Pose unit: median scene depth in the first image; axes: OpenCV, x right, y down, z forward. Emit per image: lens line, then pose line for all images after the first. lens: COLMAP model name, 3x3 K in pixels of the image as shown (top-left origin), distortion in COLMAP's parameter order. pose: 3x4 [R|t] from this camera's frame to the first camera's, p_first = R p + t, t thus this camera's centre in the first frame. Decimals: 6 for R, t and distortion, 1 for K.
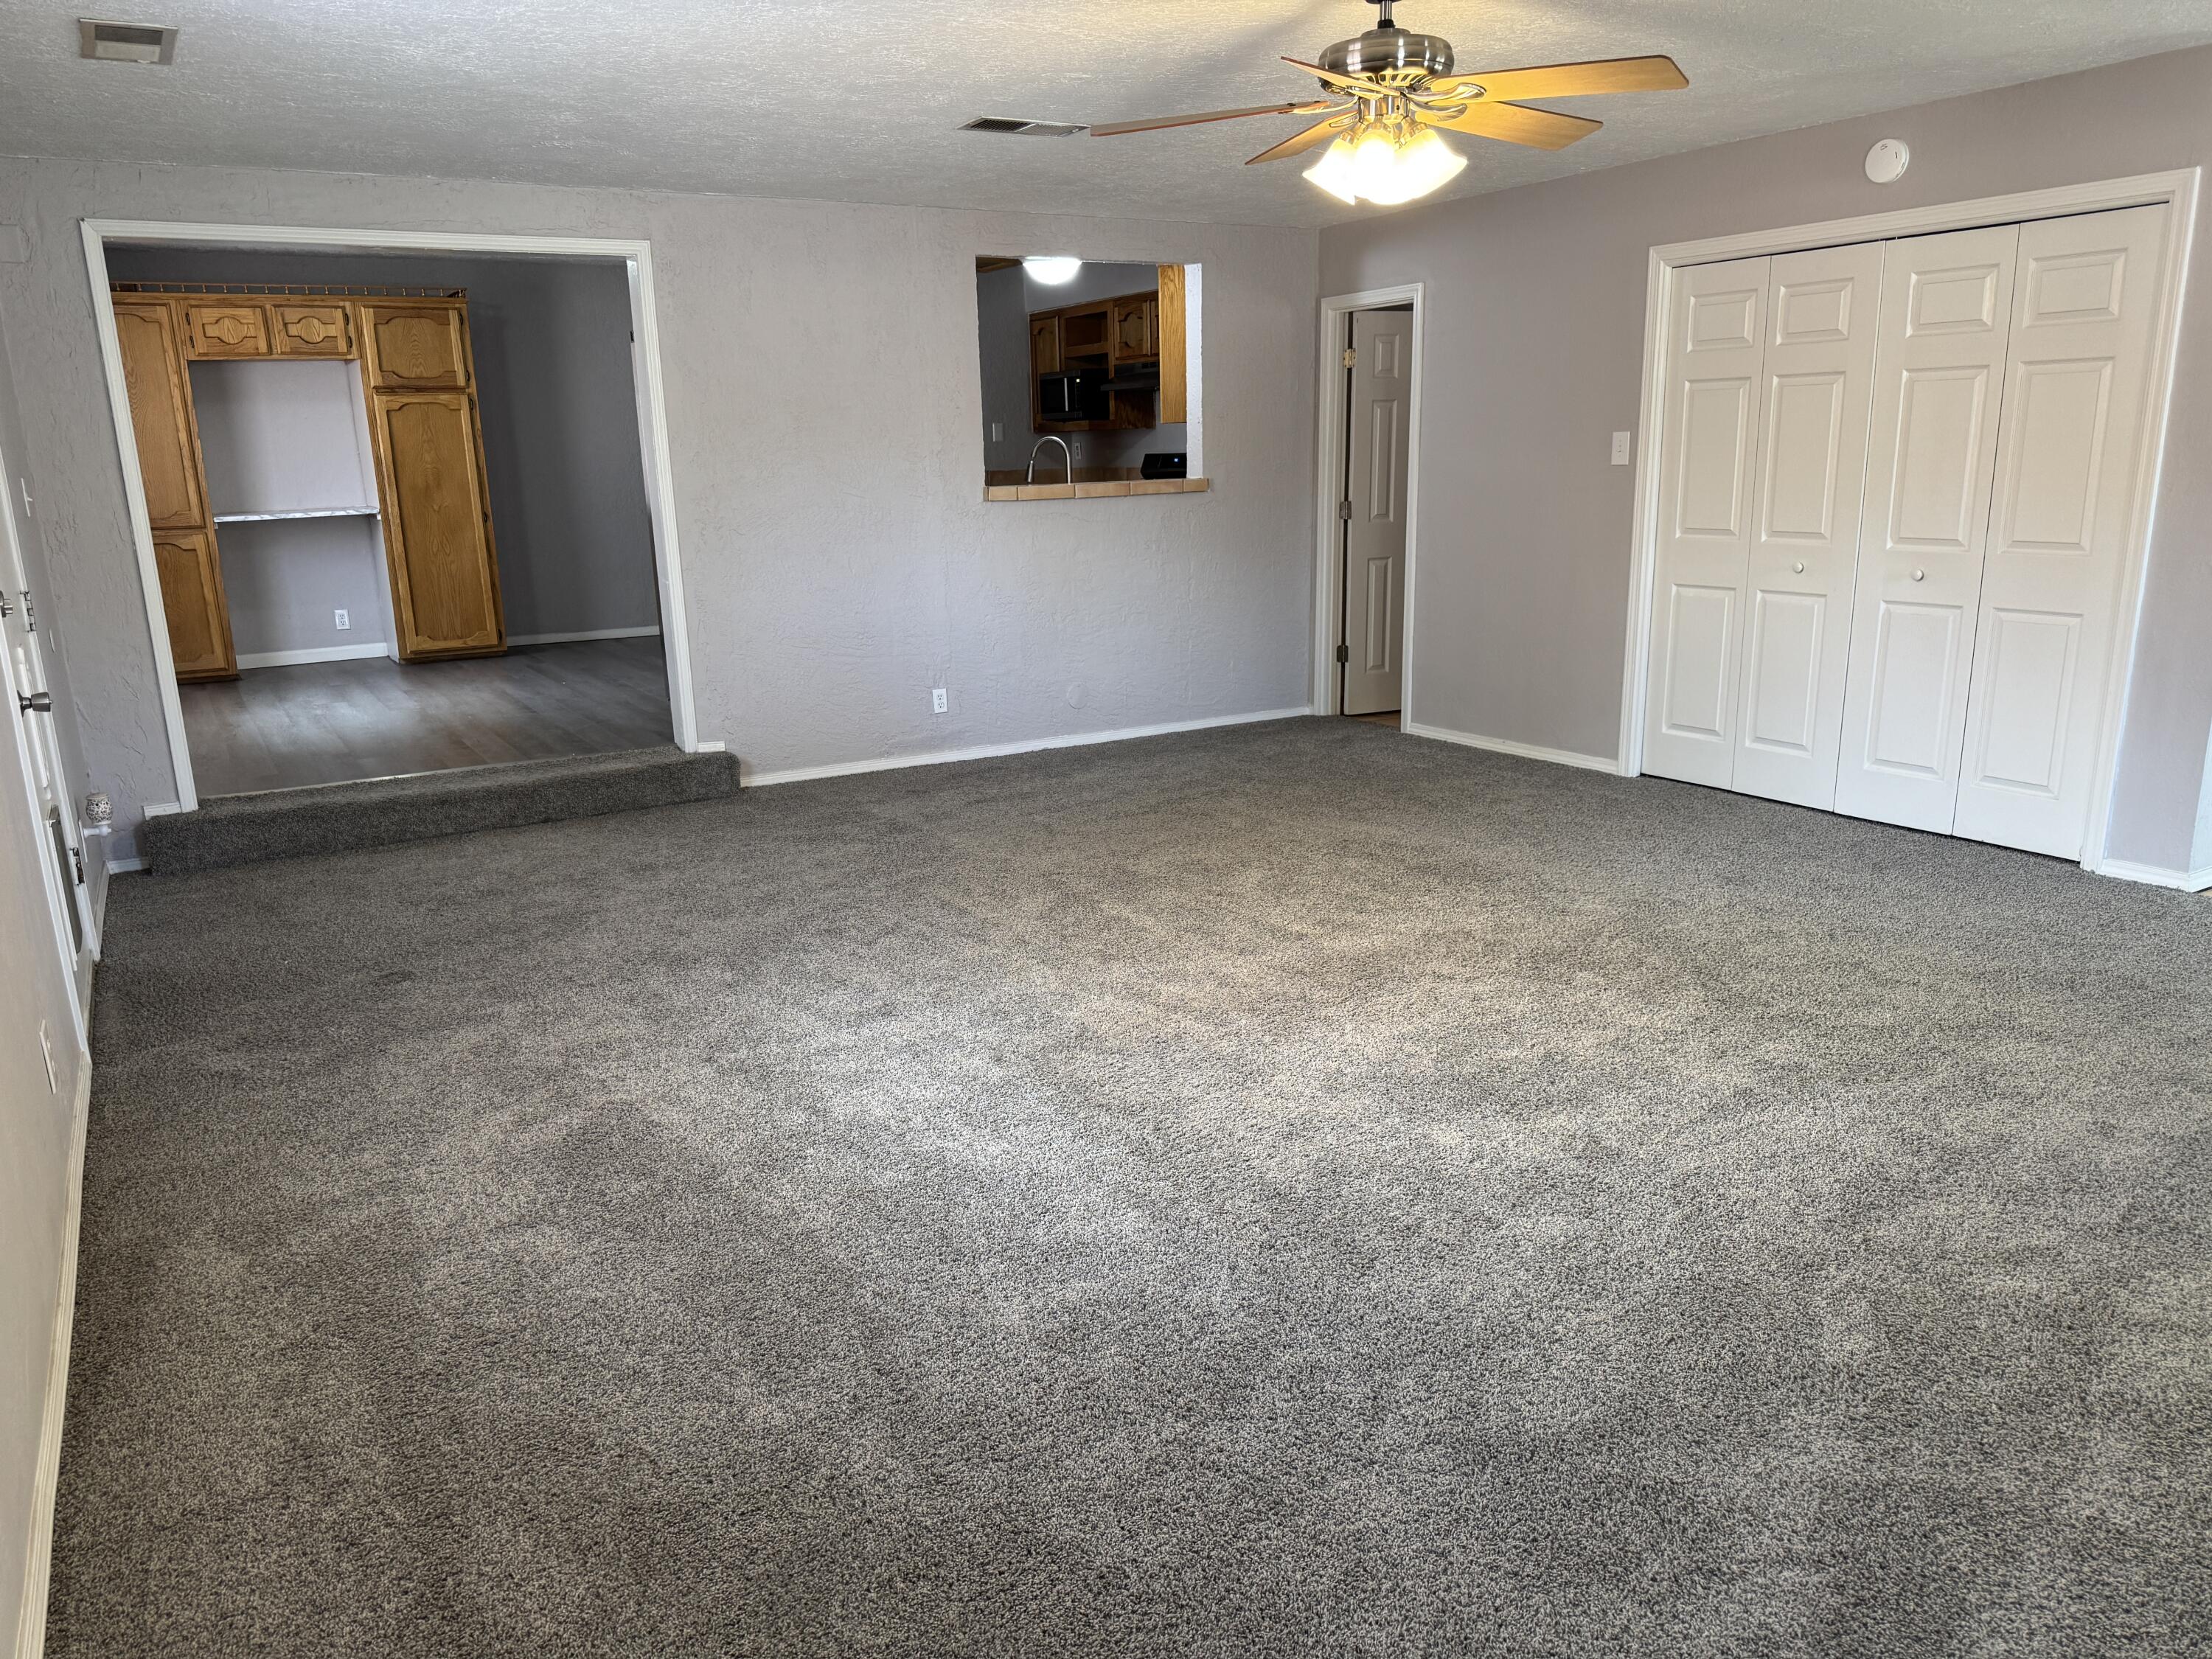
lens RADIAL K [[1578.3, 0, 1061.6], [0, 1578.3, 821.9], [0, 0, 1]] dist [0.048136, -0.050162]
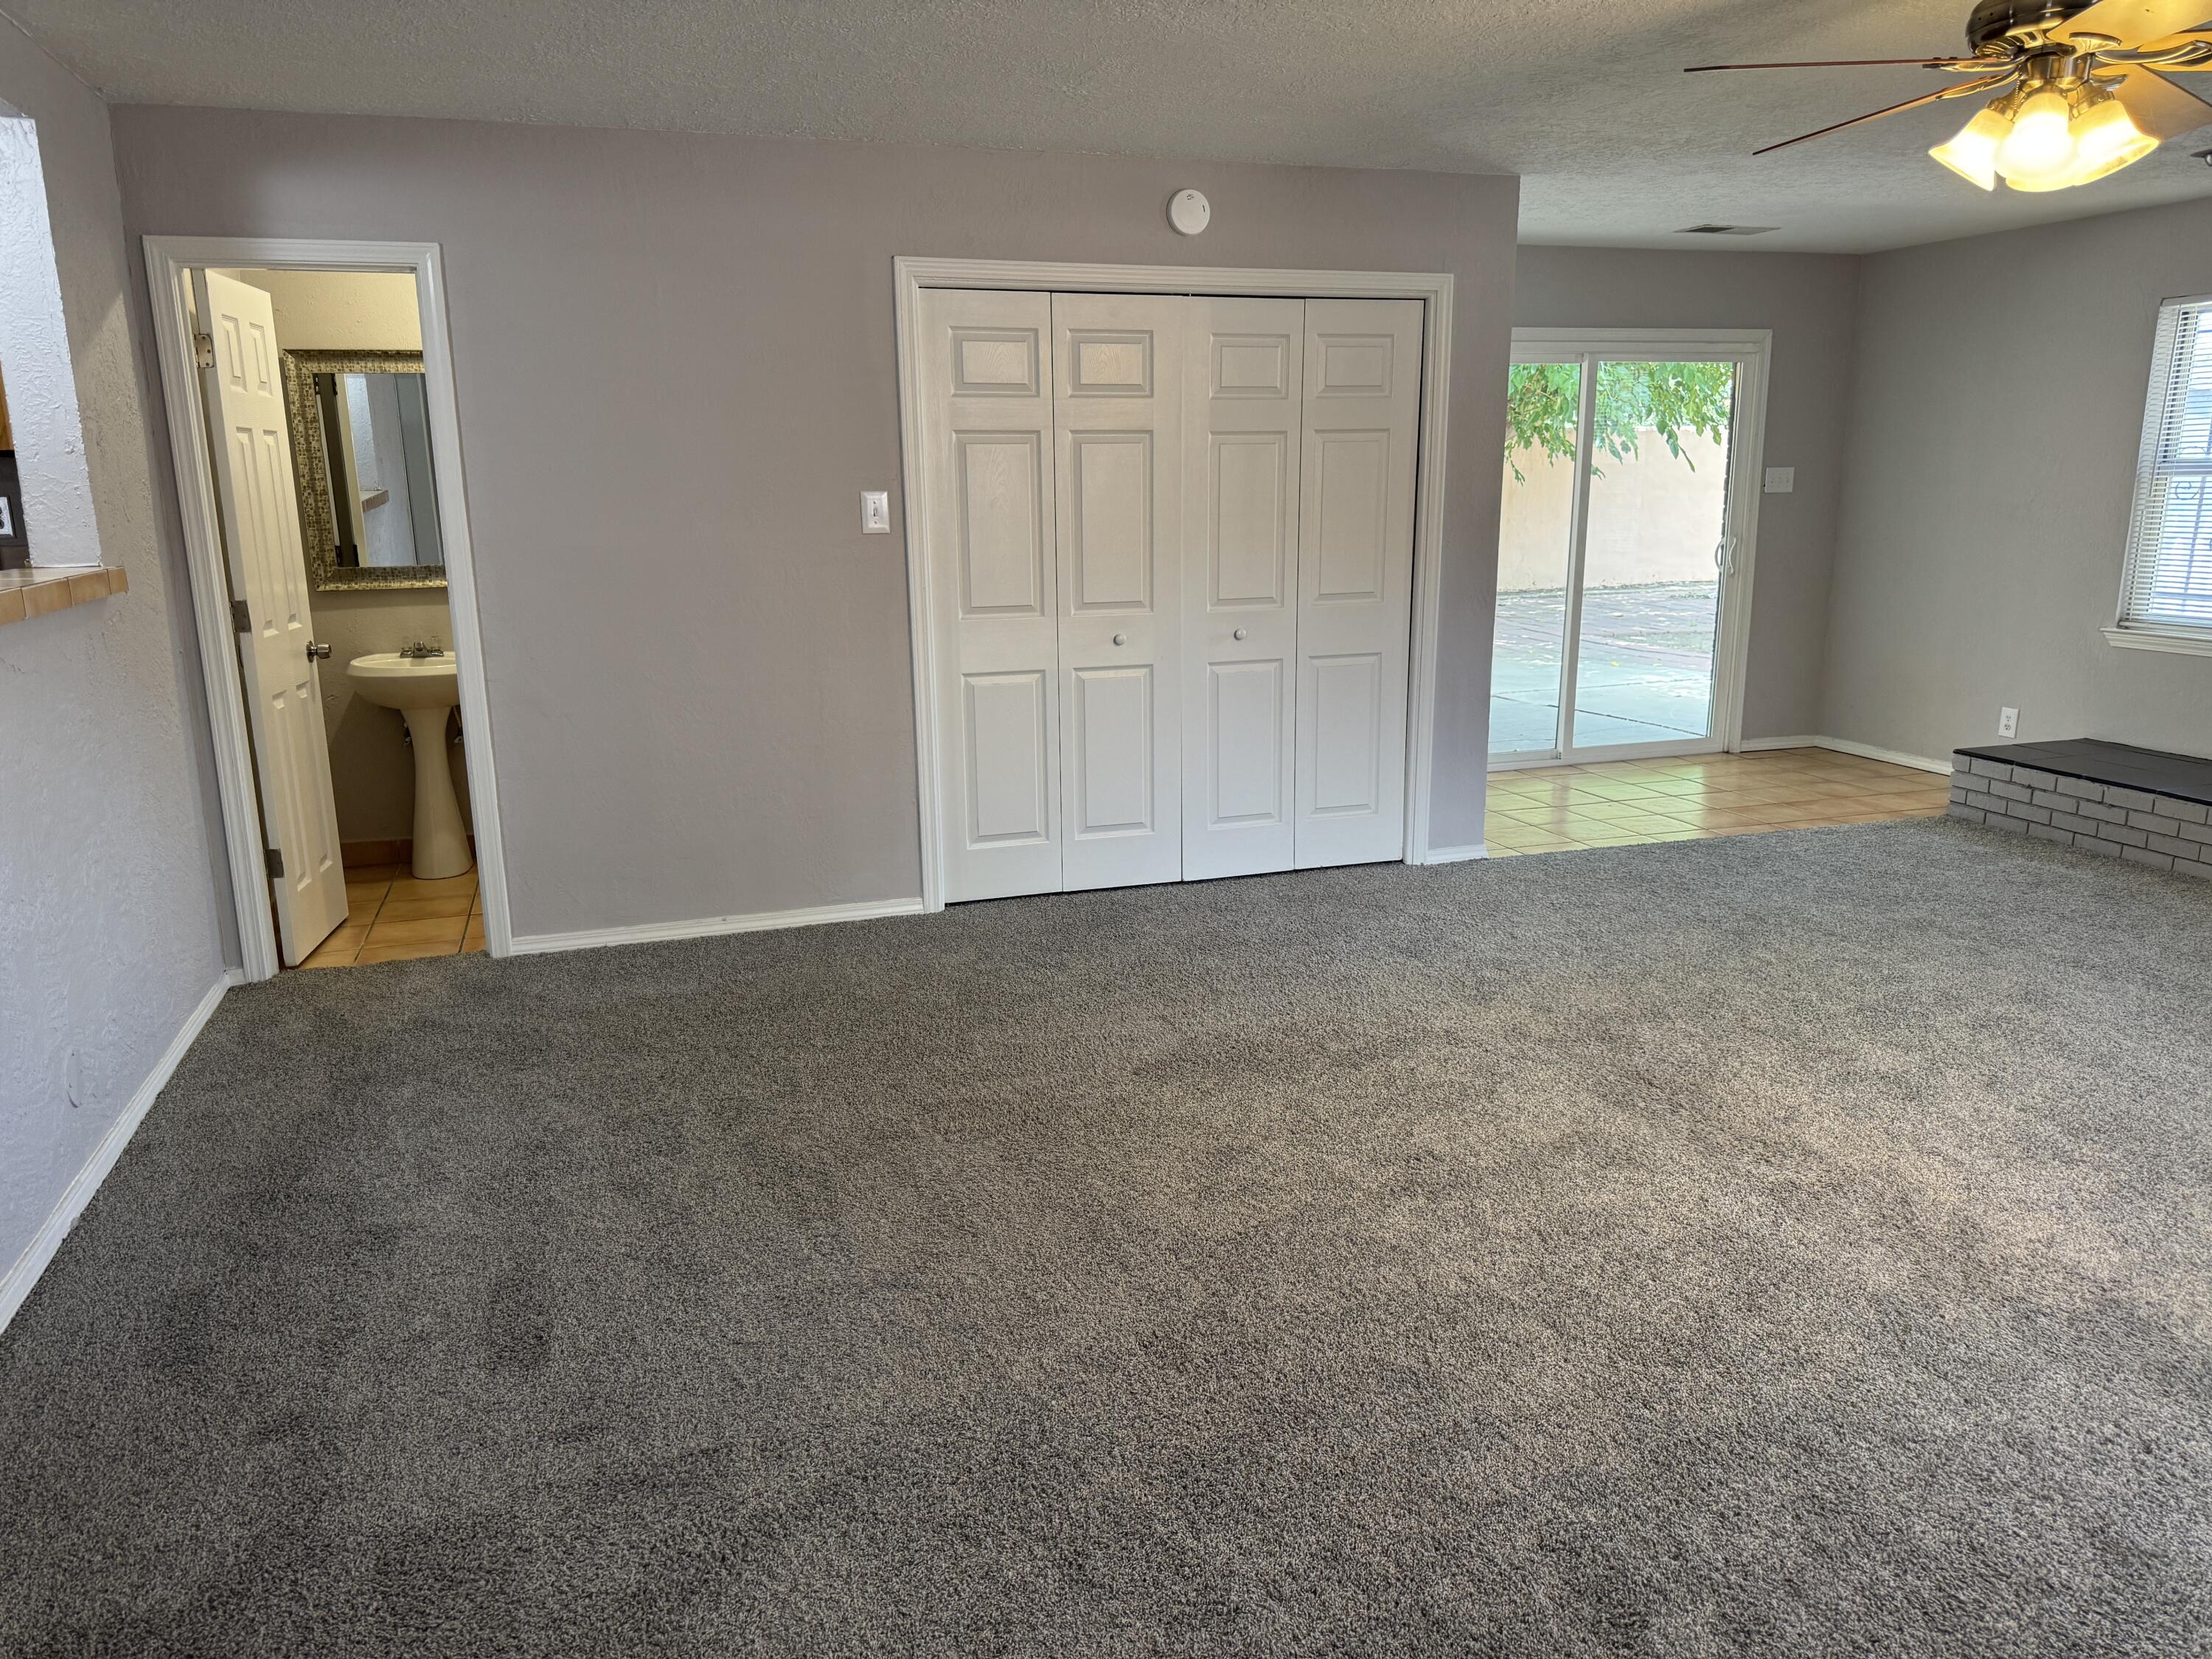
lens RADIAL K [[1578.3, 0, 1124.6], [0, 1578.3, 840.6], [0, 0, 1]] dist [0.048136, -0.050162]
pose [[0.200954, -0.201966, 0.958555, -0.463124], [0.235277, 0.959825, 0.152910, -0.194559], [-0.950927, 0.194798, 0.240399, 0.833409]]
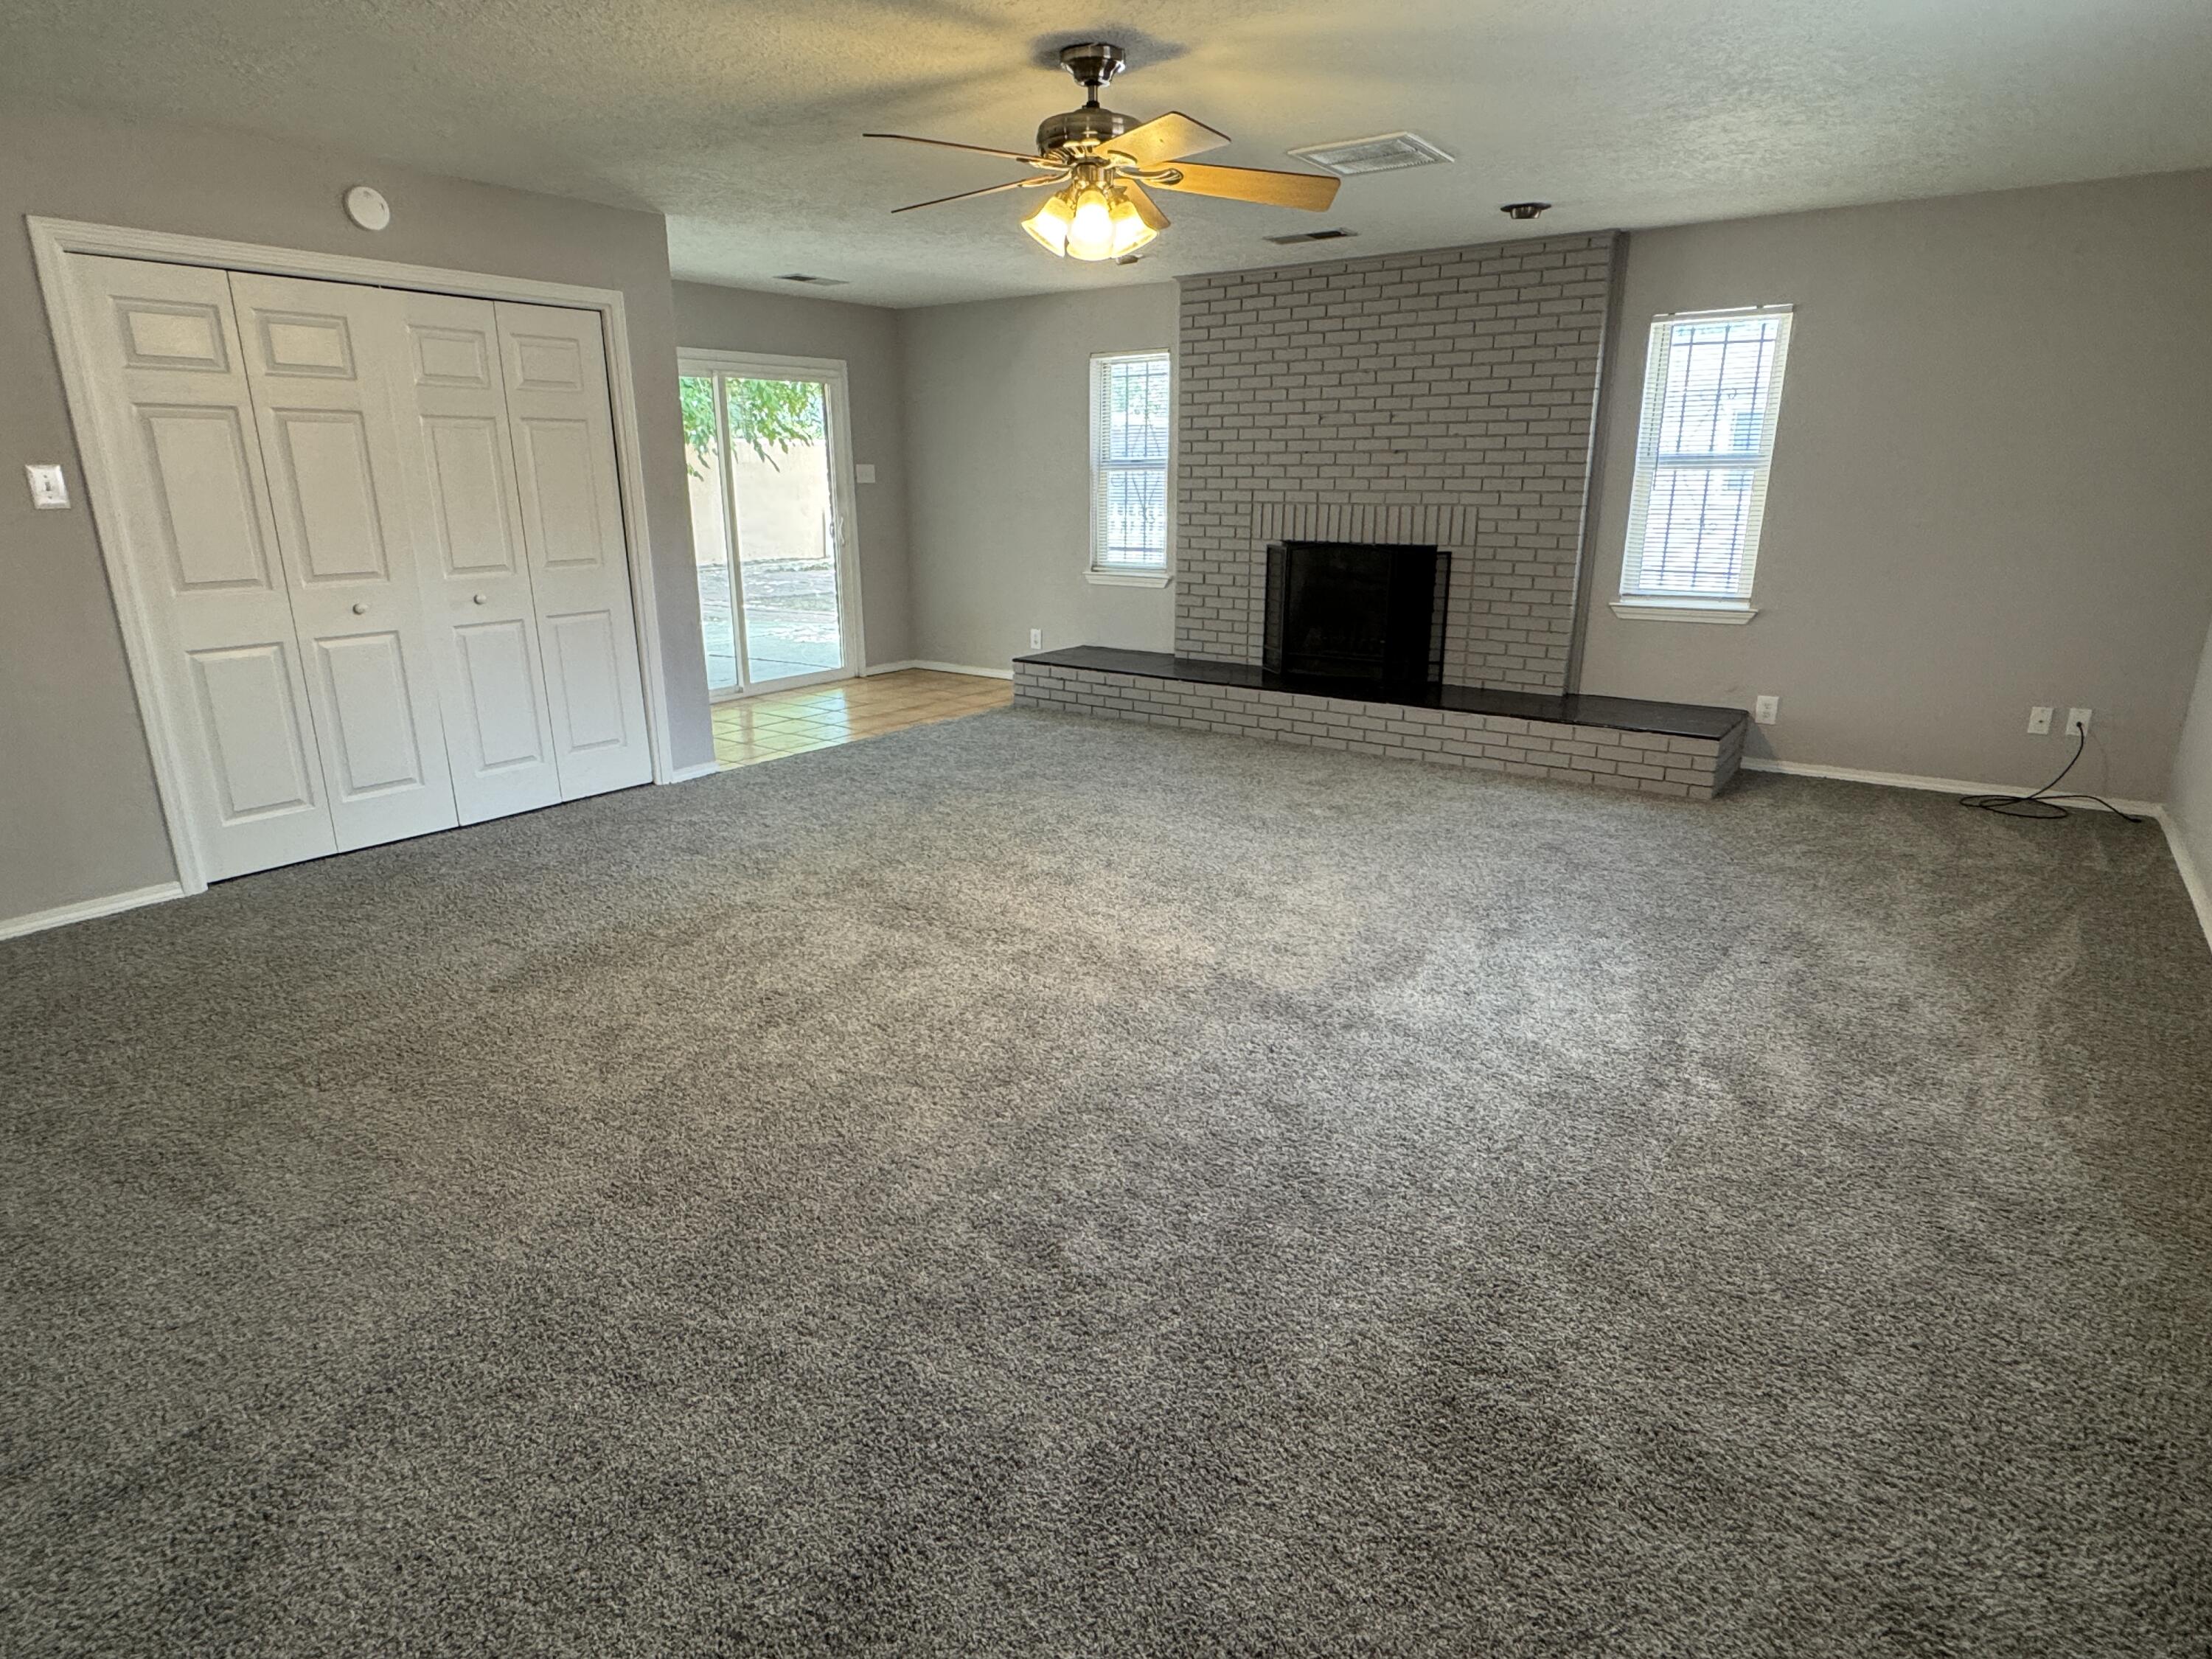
lens RADIAL K [[1224.1, 0, 1115.0], [0, 1224.1, 829.3], [0, 0, 1]] dist [0.001624, 0.006381]
pose [[-0.407351, -0.231733, 0.883383, -0.456110], [0.229254, 0.910355, 0.344523, -0.198524], [-0.884029, 0.342861, -0.317708, 0.911497]]
